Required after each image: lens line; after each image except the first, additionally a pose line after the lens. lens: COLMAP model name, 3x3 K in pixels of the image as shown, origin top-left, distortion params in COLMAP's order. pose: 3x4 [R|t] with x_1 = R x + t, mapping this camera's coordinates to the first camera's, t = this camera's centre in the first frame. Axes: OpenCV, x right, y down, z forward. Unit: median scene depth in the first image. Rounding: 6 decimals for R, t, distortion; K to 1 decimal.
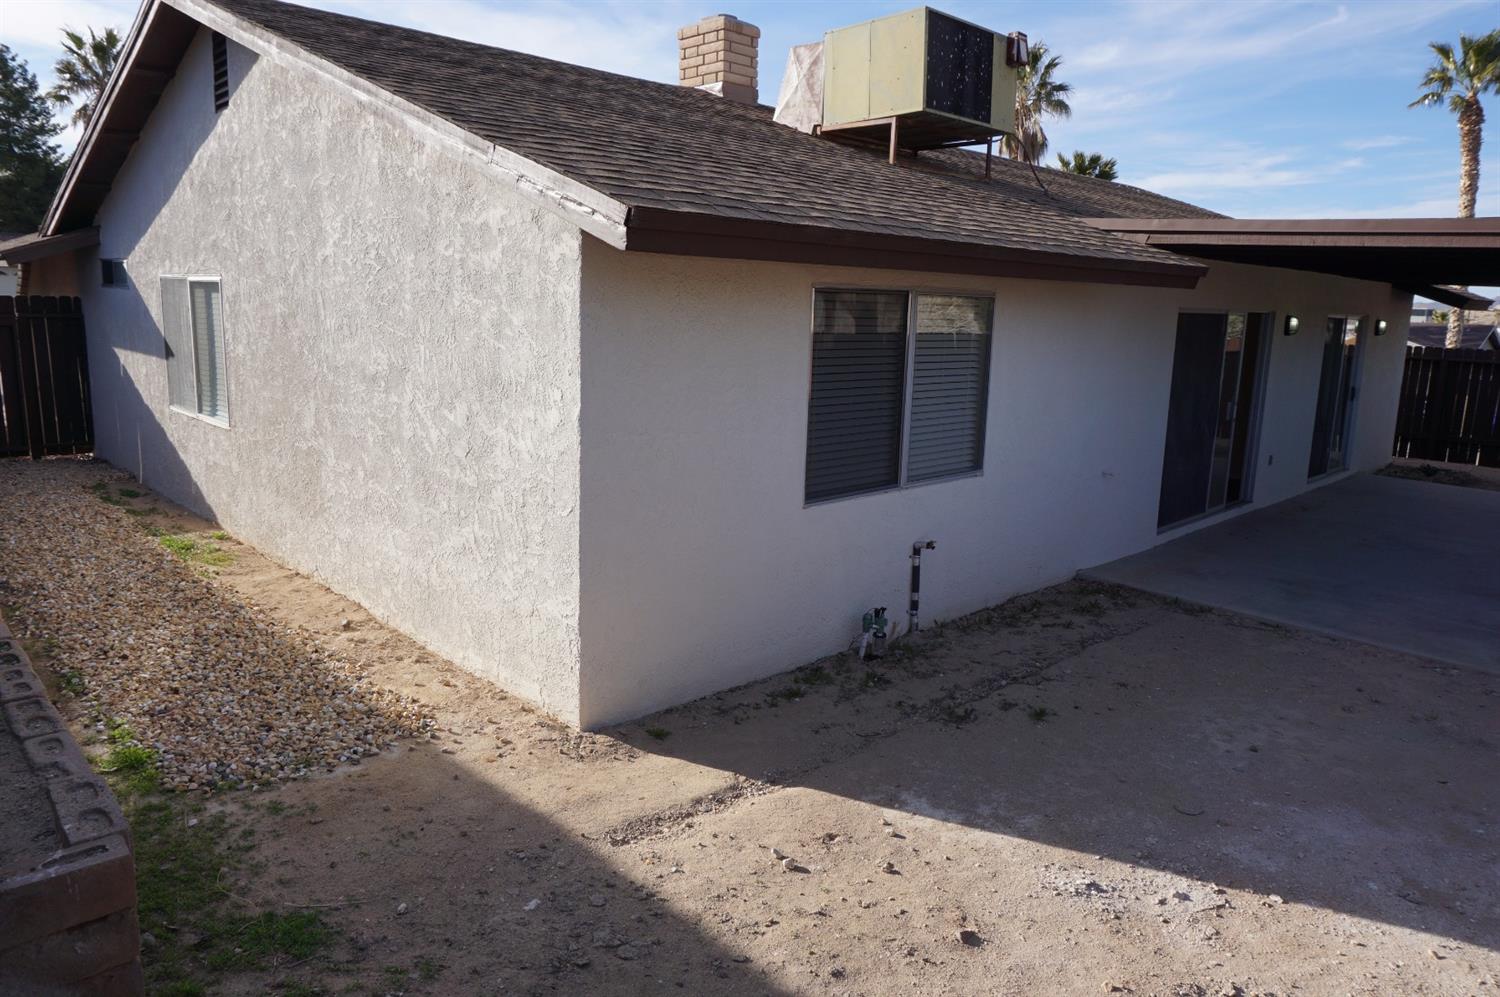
lens RADIAL K [[1014.6, 0, 779.6], [0, 1014.6, 465.2], [0, 0, 1]] dist [-0.024686, 0.035577]
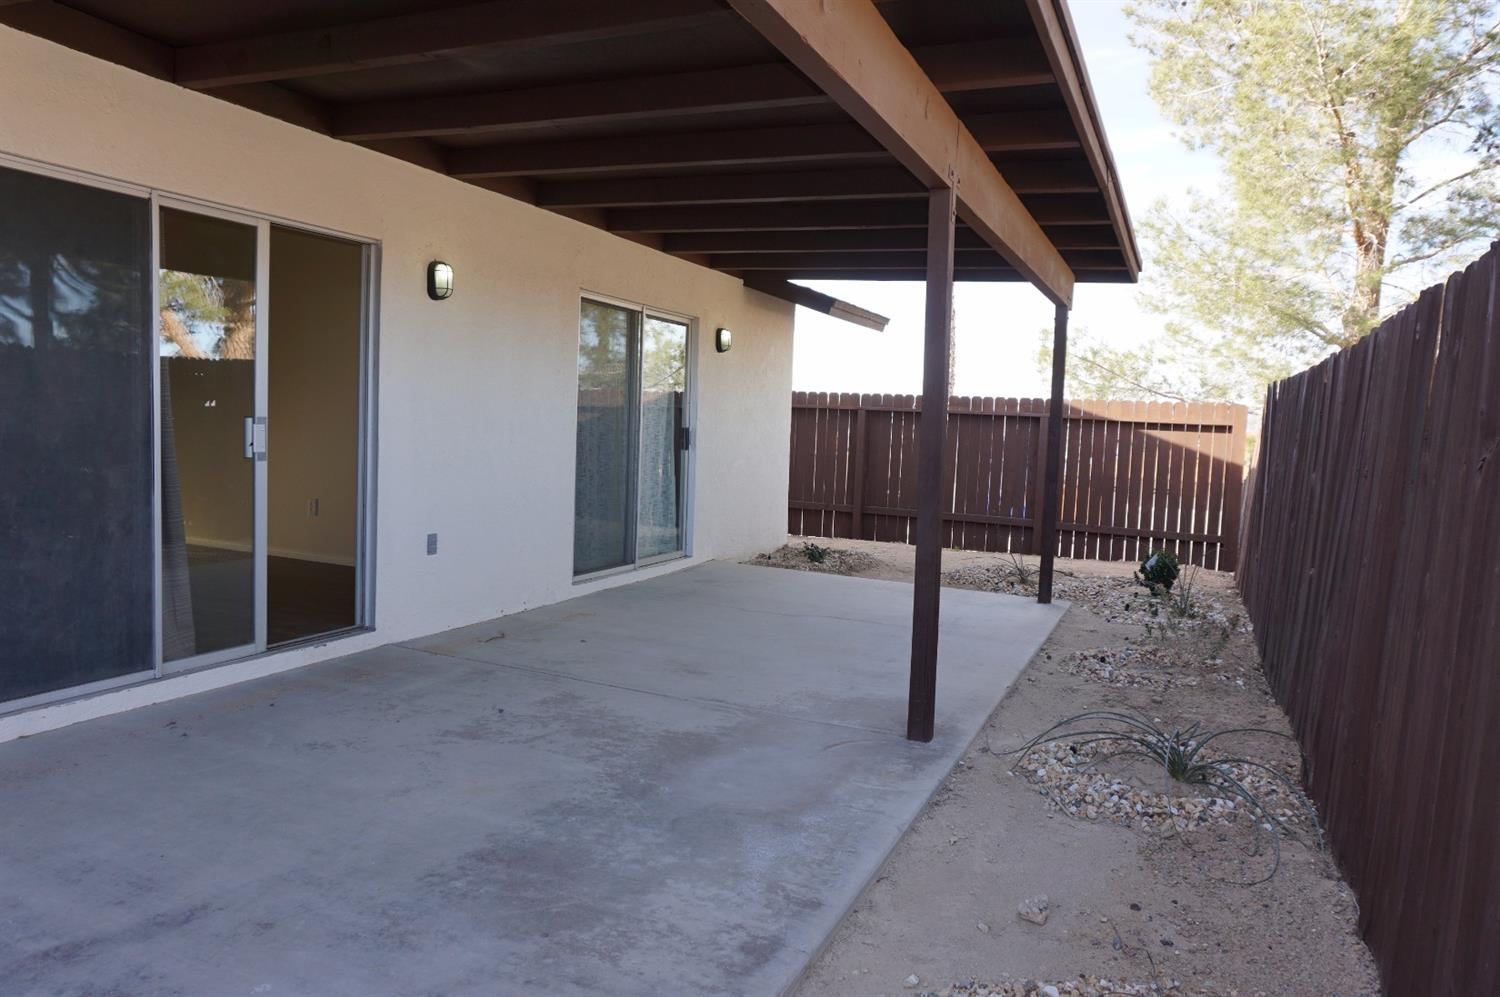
lens RADIAL K [[994.0, 0, 739.5], [0, 994.0, 499.5], [0, 0, 1]] dist [-0.068217, 0.045743]
pose [[0.942629, -0.020721, 0.333199, 0.838312], [0.044120, 0.997050, -0.062815, 0.020489], [-0.330915, 0.073912, 0.940762, 0.862337]]
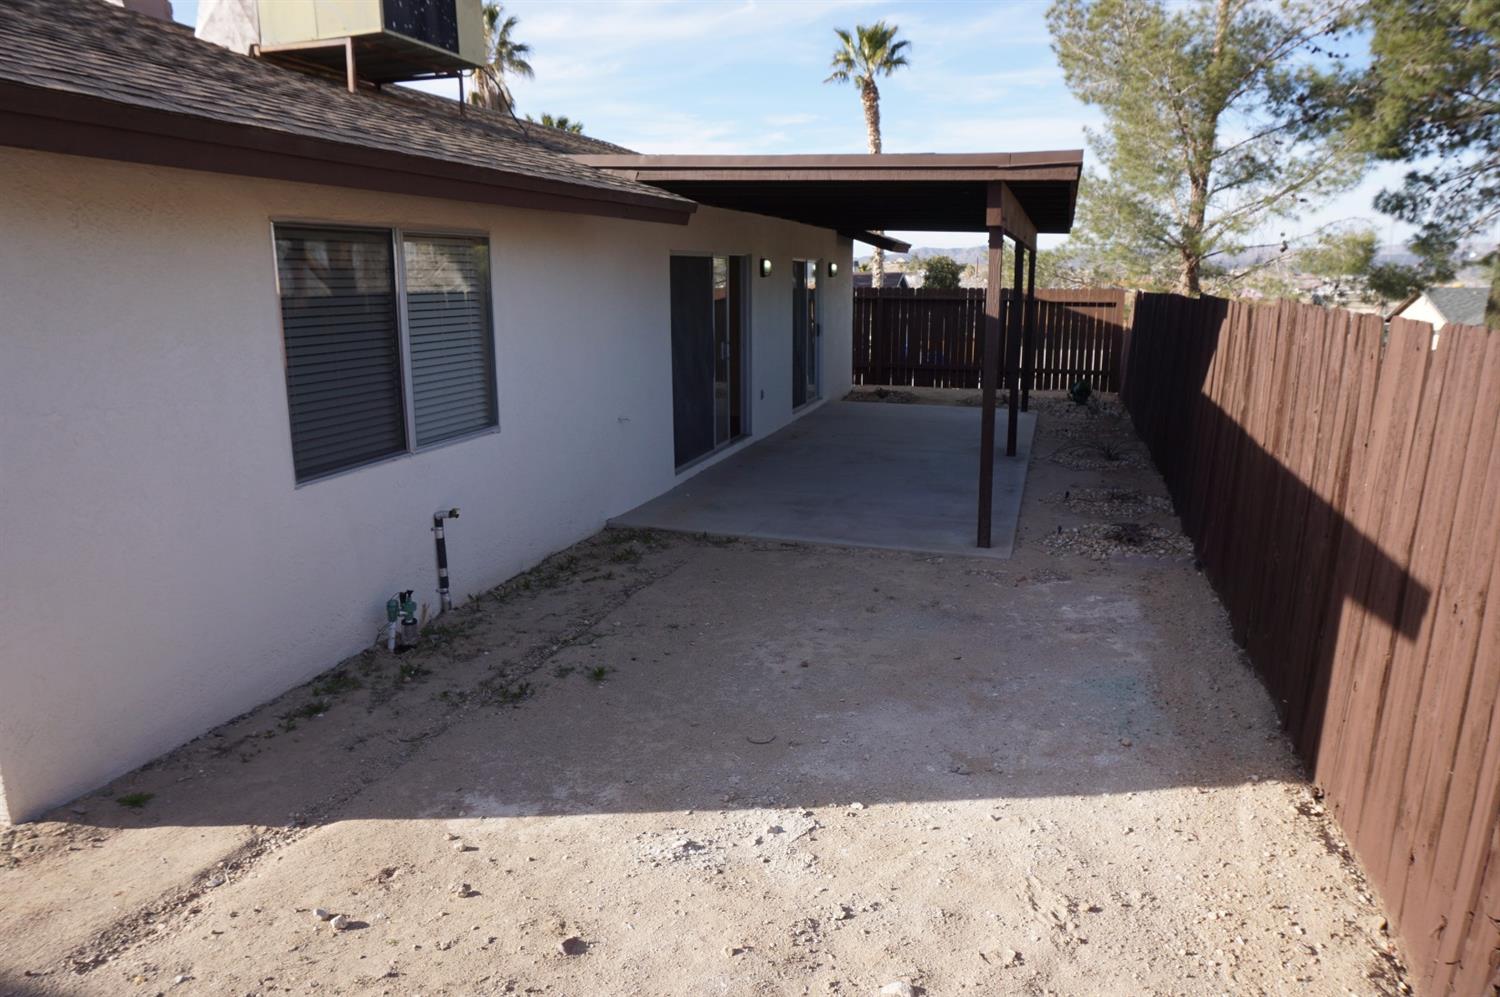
lens RADIAL K [[994.0, 0, 739.5], [0, 994.0, 499.5], [0, 0, 1]] dist [-0.068217, 0.045743]
pose [[0.895022, -0.132940, 0.425749, 0.005076], [0.105056, 0.990526, 0.088439, 0.017257], [-0.433472, -0.034427, 0.900509, 0.111399]]
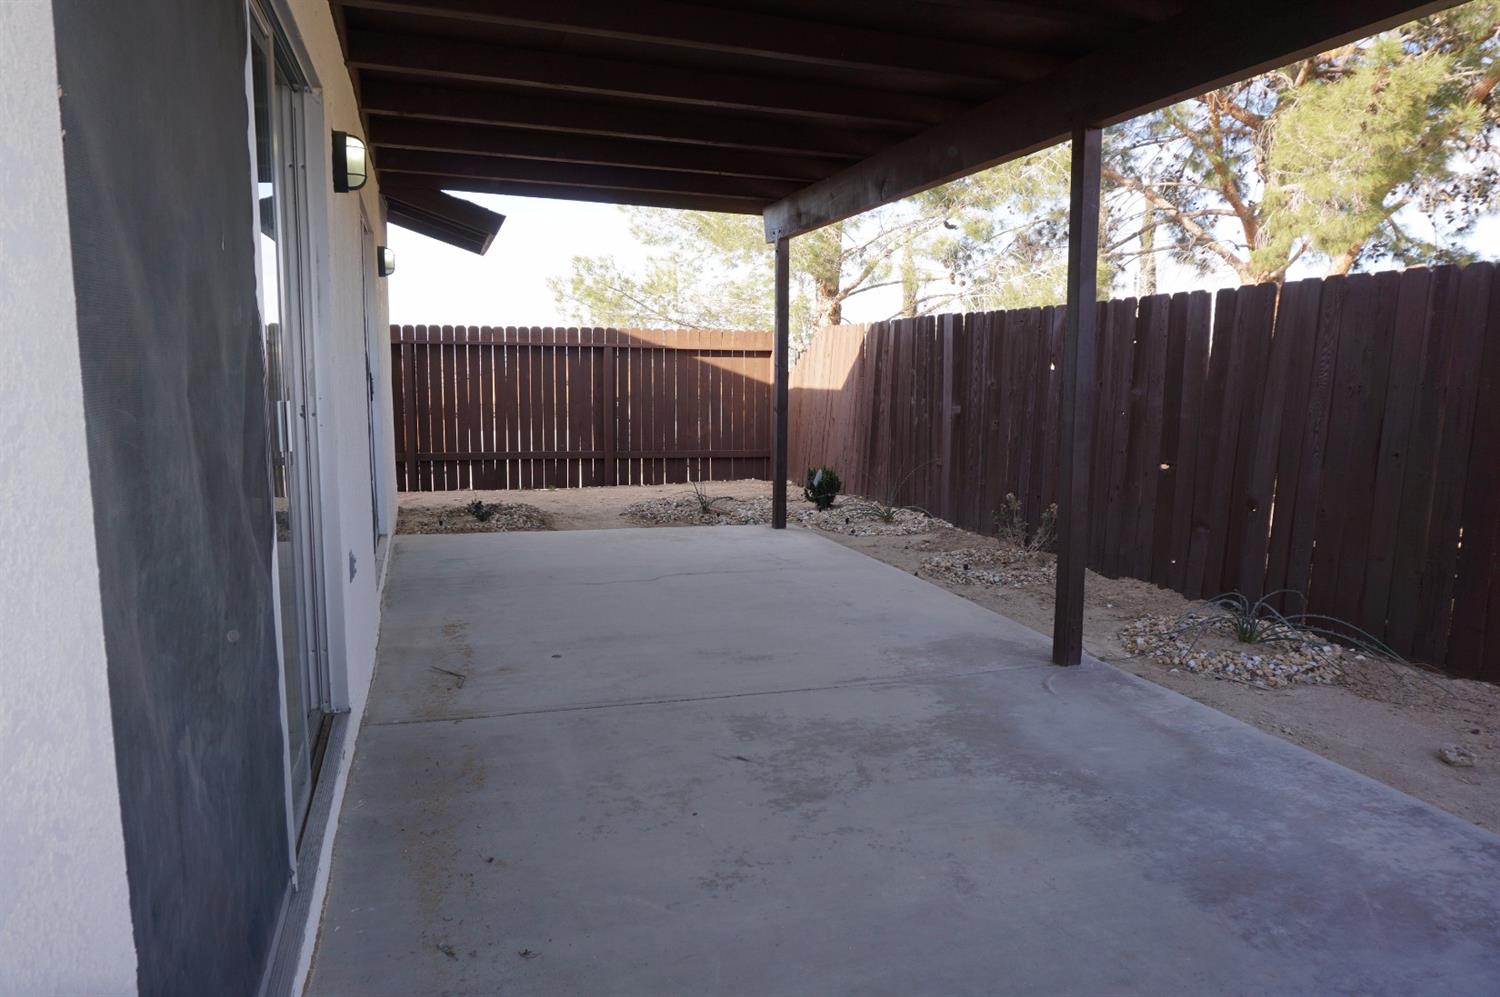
lens RADIAL K [[994.0, 0, 739.5], [0, 994.0, 499.5], [0, 0, 1]] dist [-0.068217, 0.045743]
pose [[0.479731, -0.145657, 0.865241, 0.481249], [0.149910, 0.985231, 0.082739, -0.060038], [-0.864514, 0.090016, 0.494481, 1.298745]]
